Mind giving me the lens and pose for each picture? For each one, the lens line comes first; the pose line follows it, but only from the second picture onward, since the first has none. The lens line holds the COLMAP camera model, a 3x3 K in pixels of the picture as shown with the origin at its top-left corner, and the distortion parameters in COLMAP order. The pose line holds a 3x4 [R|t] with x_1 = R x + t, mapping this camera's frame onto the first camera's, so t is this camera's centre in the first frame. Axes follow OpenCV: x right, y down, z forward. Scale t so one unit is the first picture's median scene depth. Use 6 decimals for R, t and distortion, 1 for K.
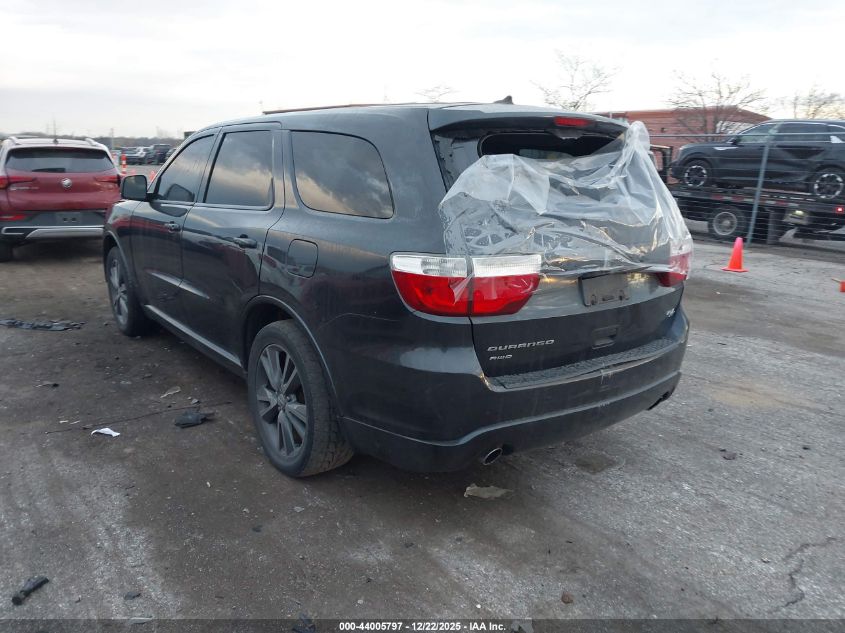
lens RADIAL K [[662.2, 0, 420.7], [0, 662.2, 321.2], [0, 0, 1]] dist [0.019547, -0.009702]
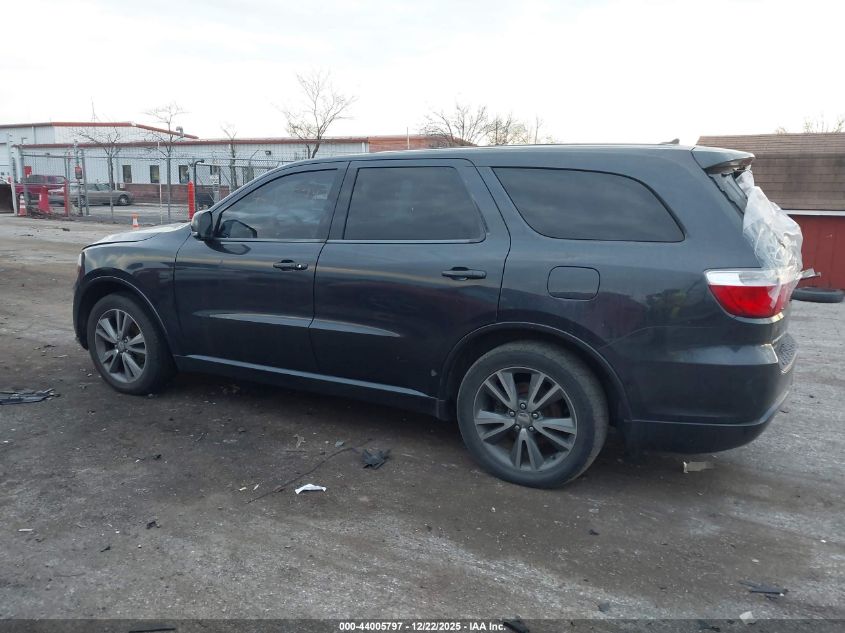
lens RADIAL K [[662.2, 0, 421.9], [0, 662.2, 317.4], [0, 0, 1]] dist [0.019547, -0.009702]
pose [[0.907320, -0.098041, 0.408851, -0.774705], [0.112761, 0.993550, -0.011988, -0.047774], [-0.405039, 0.056979, 0.912522, 0.088214]]
